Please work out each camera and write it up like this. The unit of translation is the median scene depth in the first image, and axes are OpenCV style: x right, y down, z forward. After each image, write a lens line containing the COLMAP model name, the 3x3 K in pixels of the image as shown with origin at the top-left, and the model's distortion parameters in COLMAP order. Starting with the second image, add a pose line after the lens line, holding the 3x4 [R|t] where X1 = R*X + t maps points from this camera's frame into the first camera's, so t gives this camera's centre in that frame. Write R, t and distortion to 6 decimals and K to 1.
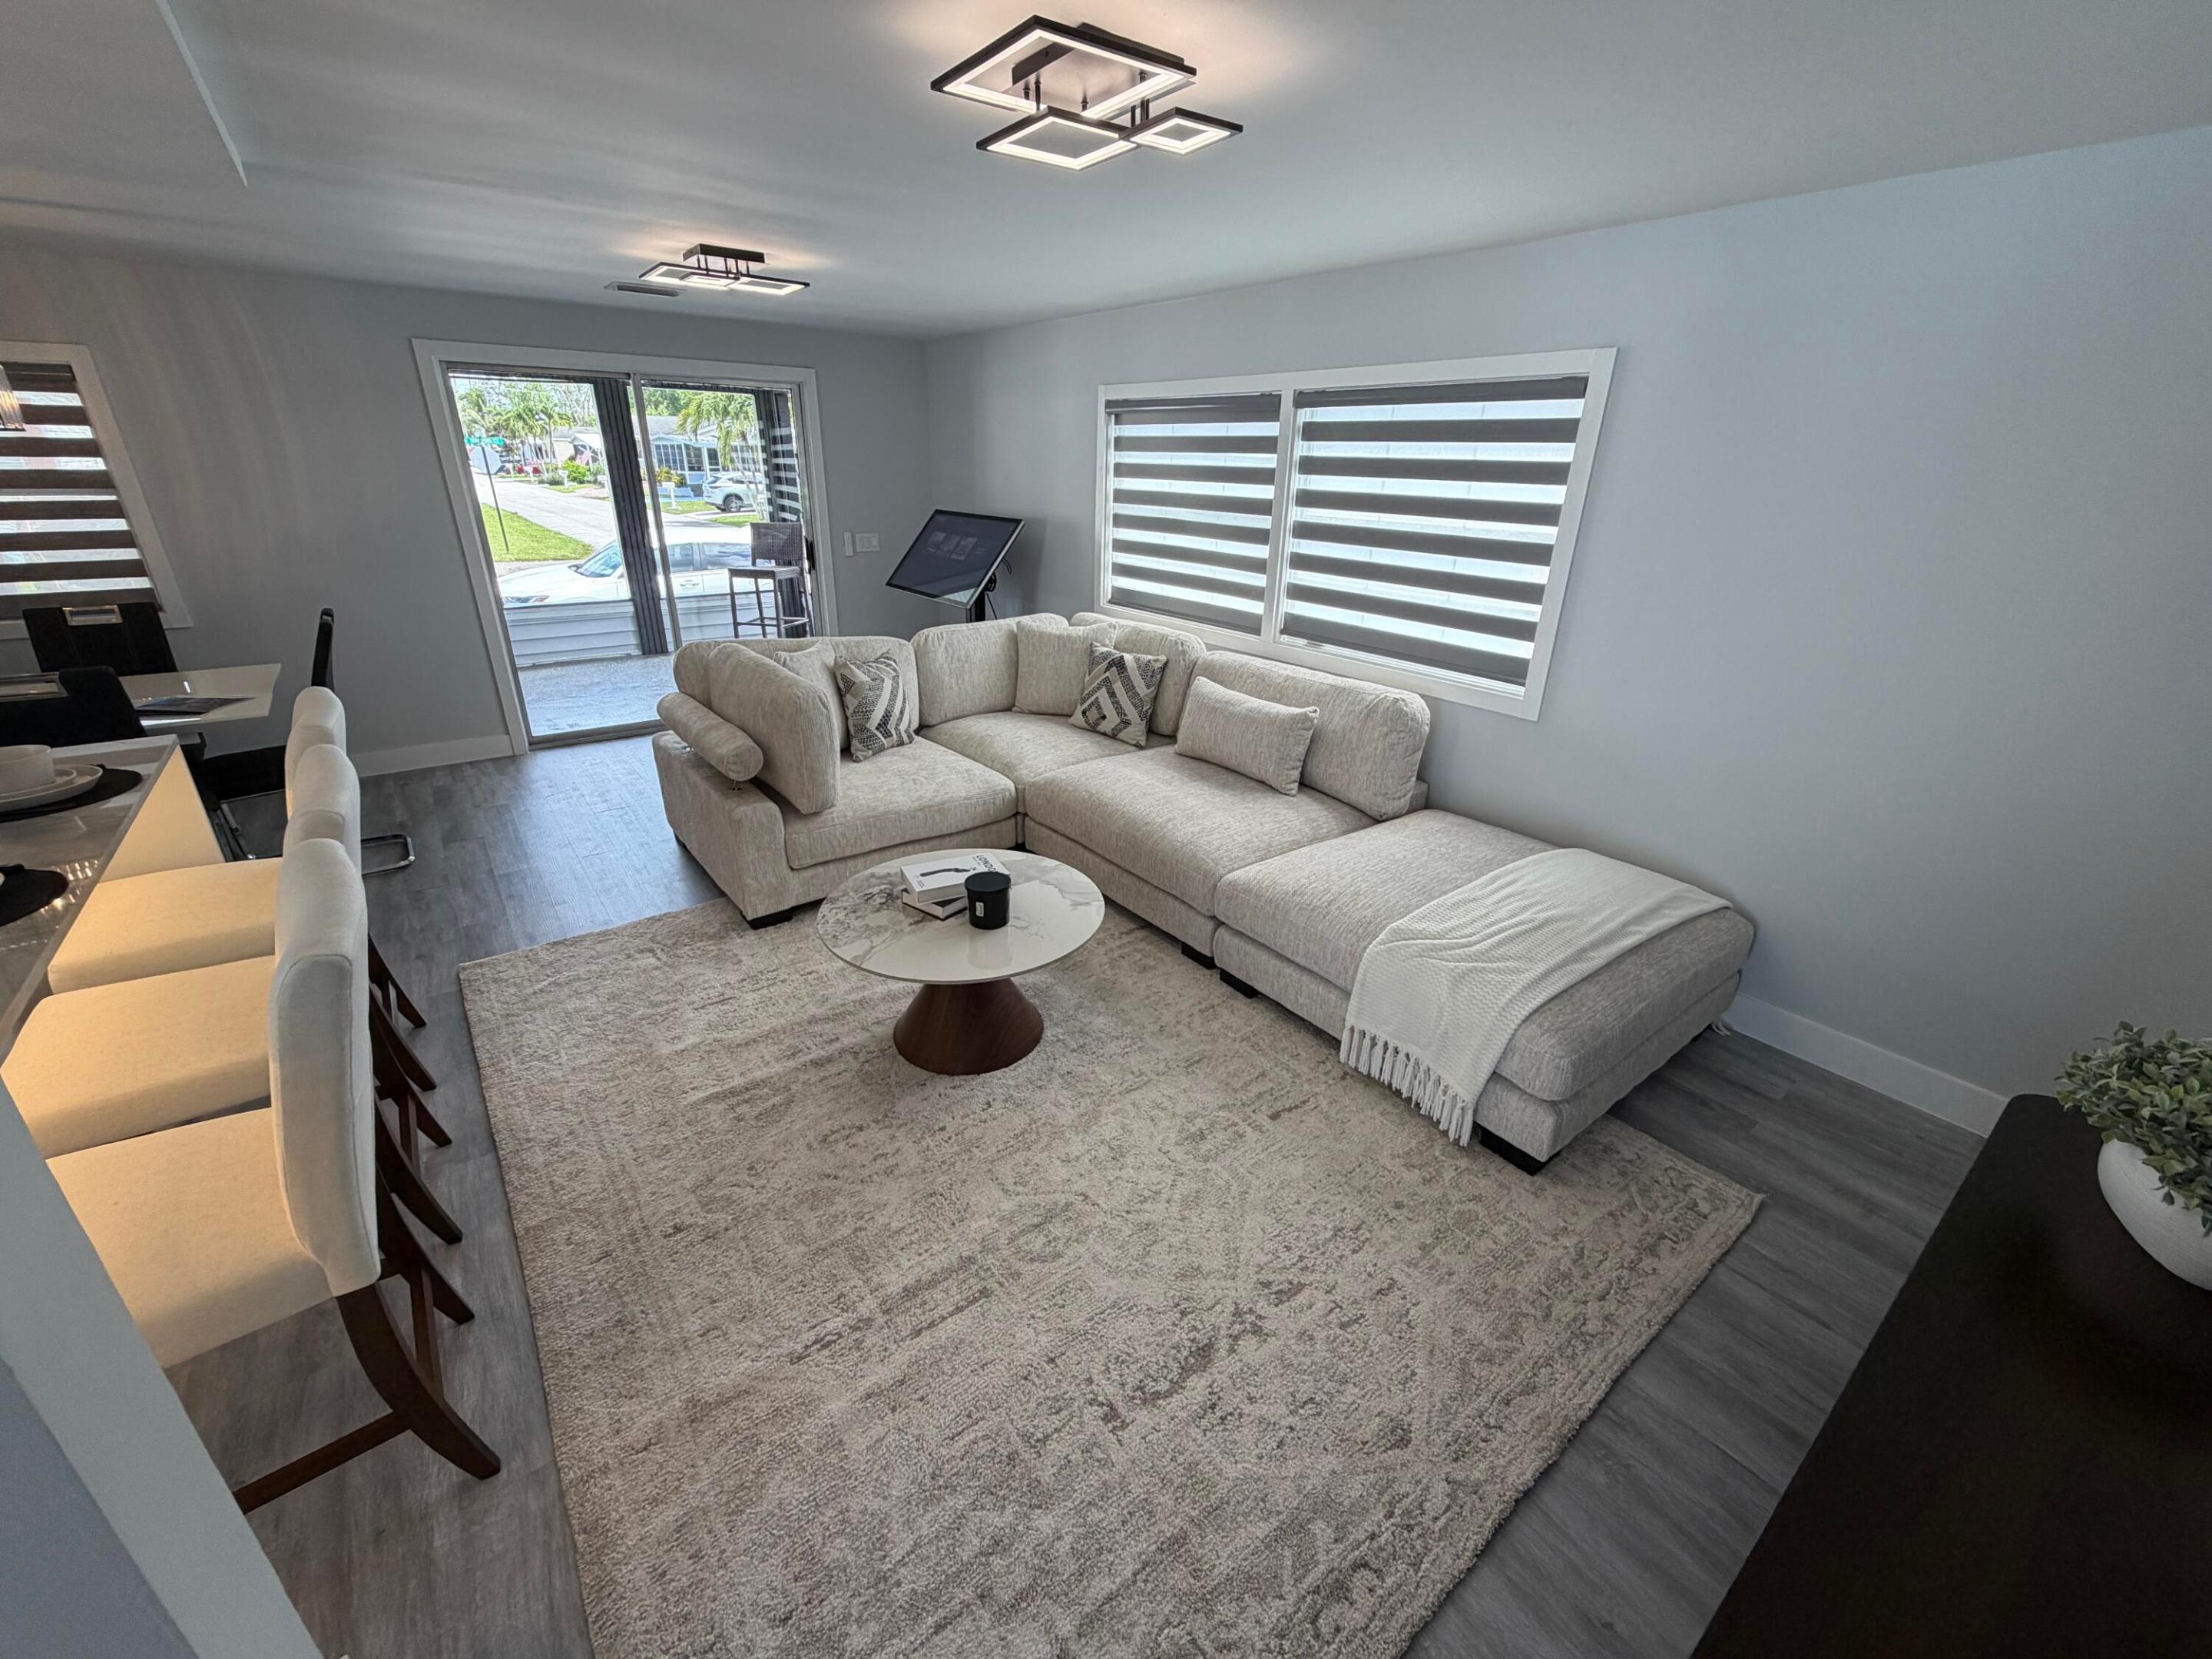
lens RADIAL K [[893.4, 0, 1104.1], [0, 893.4, 831.4], [0, 0, 1]] dist [-0.000307, -0.000493]
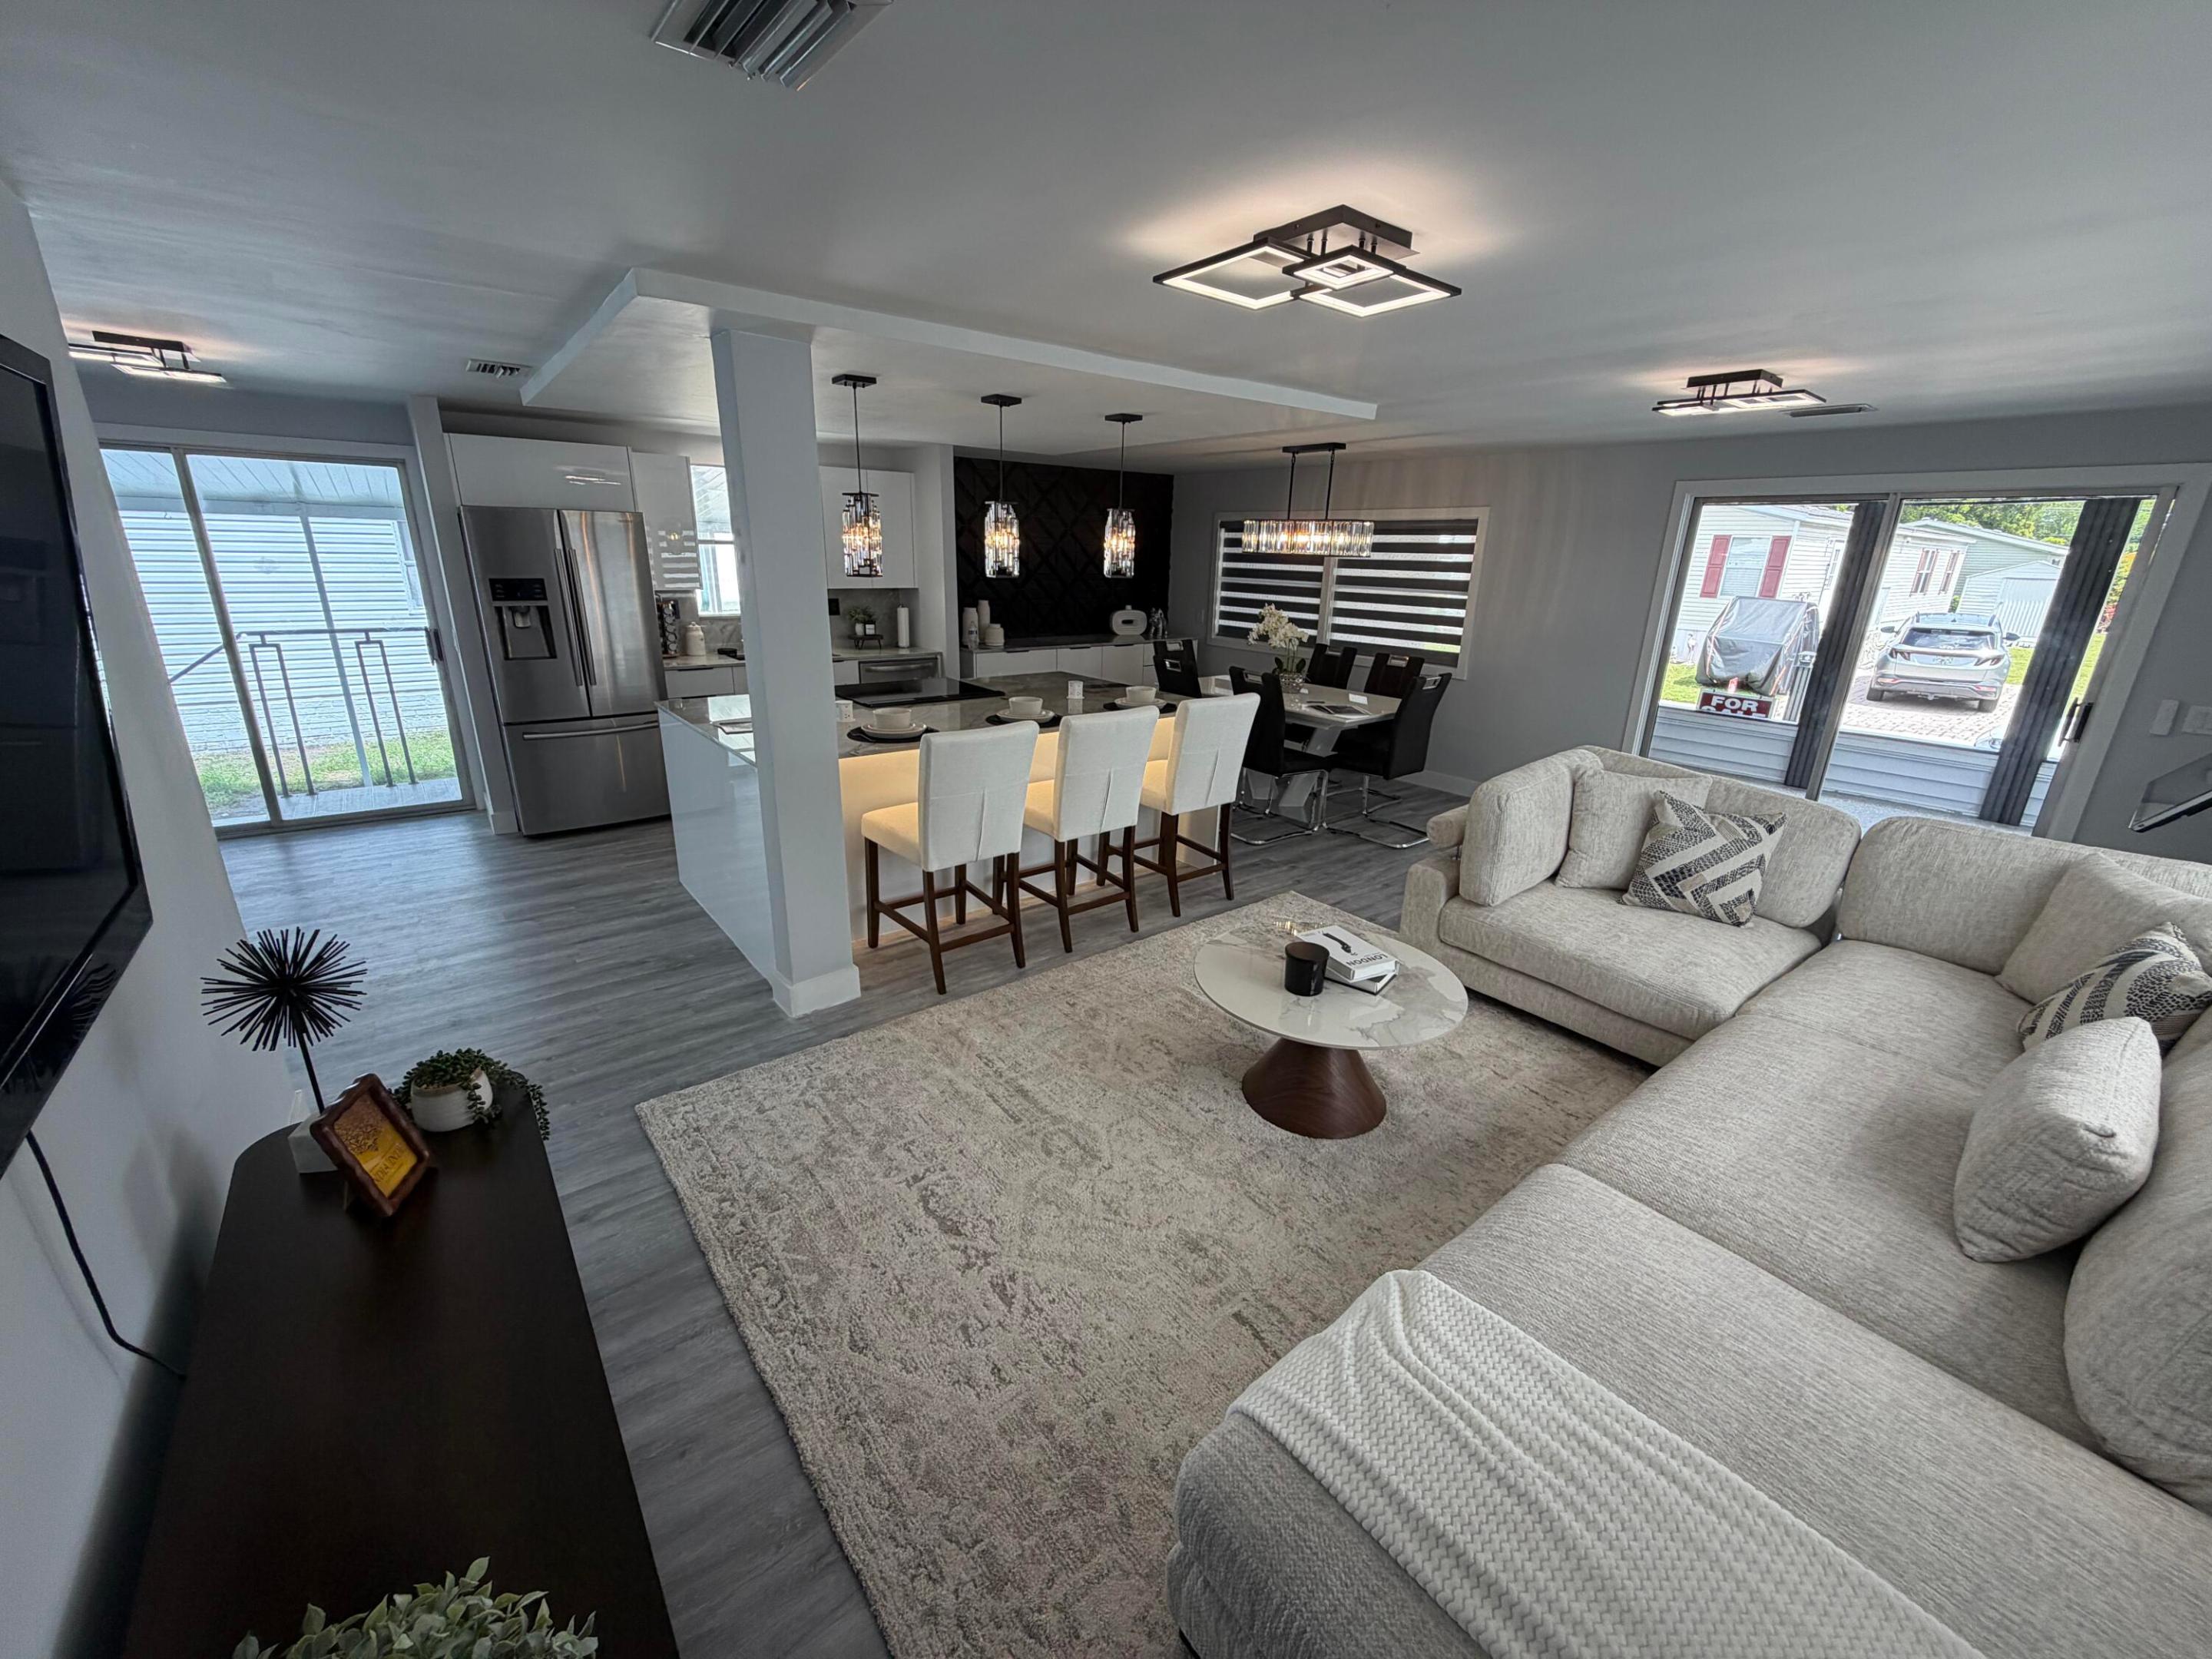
lens RADIAL K [[881.6, 0, 1099.4], [0, 881.6, 829.9], [0, 0, 1]] dist [-0.000657, -0.000209]
pose [[0.008803, 0.288648, -0.957395, 0.723643], [-0.405789, 0.876085, 0.260403, -0.211710], [0.913924, 0.386208, 0.124842, 0.501056]]
